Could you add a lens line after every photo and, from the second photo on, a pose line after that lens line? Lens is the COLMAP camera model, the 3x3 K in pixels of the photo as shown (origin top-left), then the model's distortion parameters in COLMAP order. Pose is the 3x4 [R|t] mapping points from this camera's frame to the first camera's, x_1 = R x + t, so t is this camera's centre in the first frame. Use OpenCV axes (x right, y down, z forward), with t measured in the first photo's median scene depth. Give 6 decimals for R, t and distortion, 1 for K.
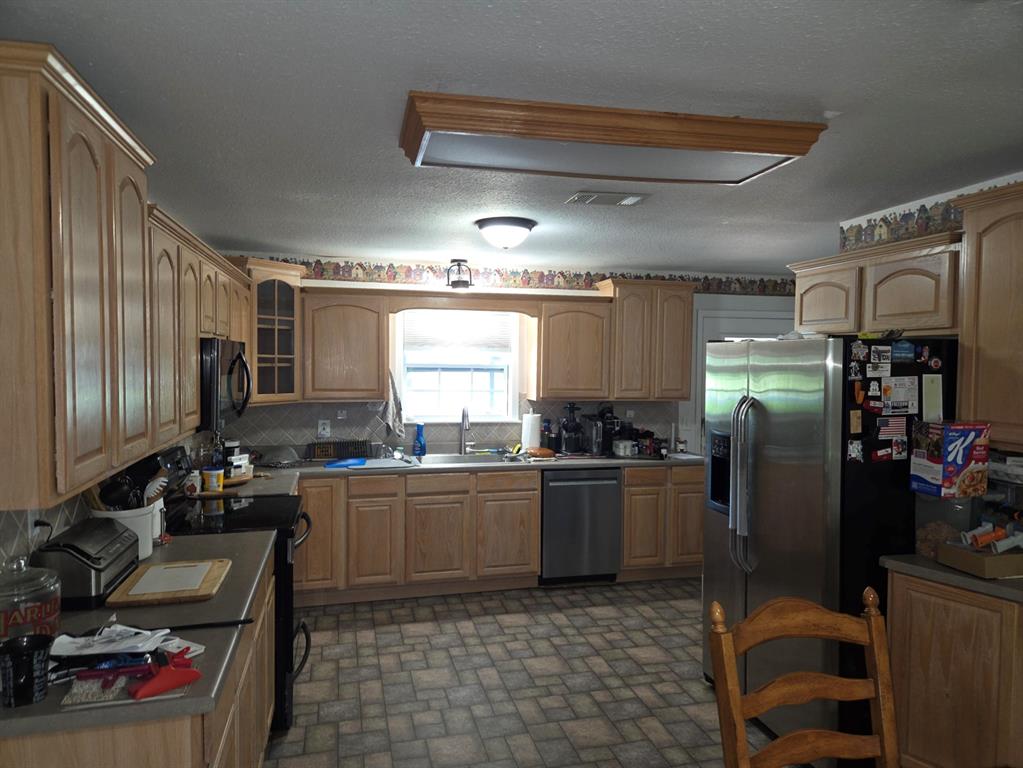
lens RADIAL K [[691.0, 0, 513.7], [0, 691.0, 389.0], [0, 0, 1]] dist [0.066911, -0.043366]
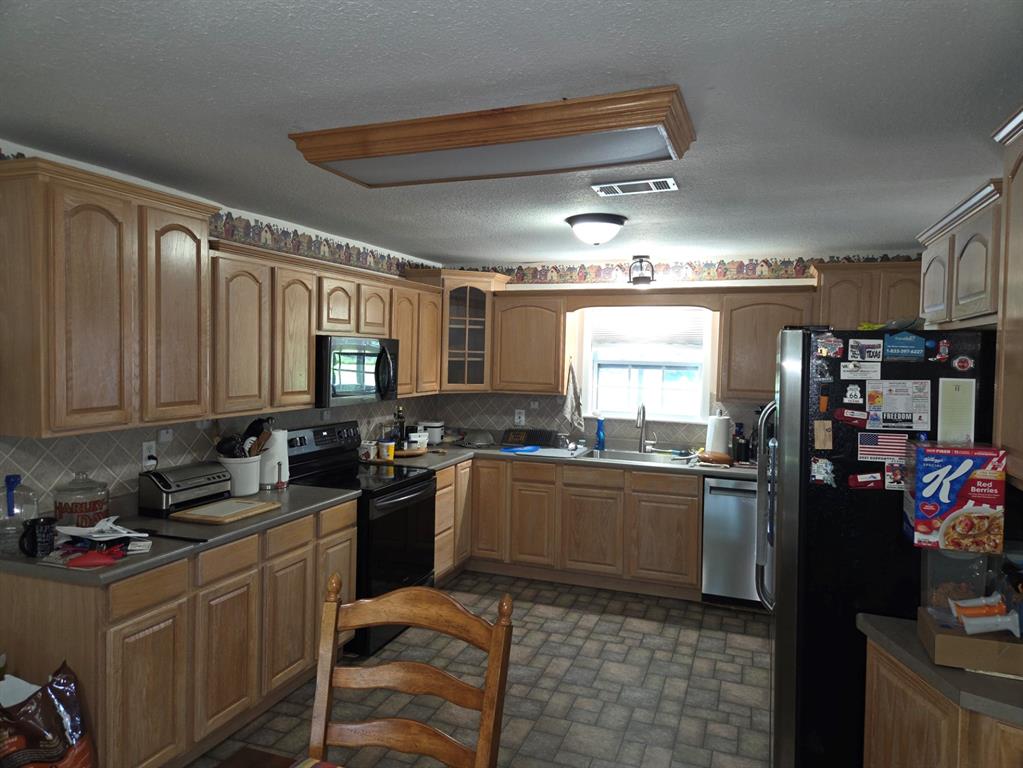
lens RADIAL K [[691.0, 0, 508.0], [0, 691.0, 376.3], [0, 0, 1]] dist [0.066911, -0.043366]
pose [[0.825049, 0.025879, -0.564468, 0.364270], [-0.035777, 0.999339, -0.006477, -0.001046], [0.563927, 0.025539, 0.825429, 0.082601]]
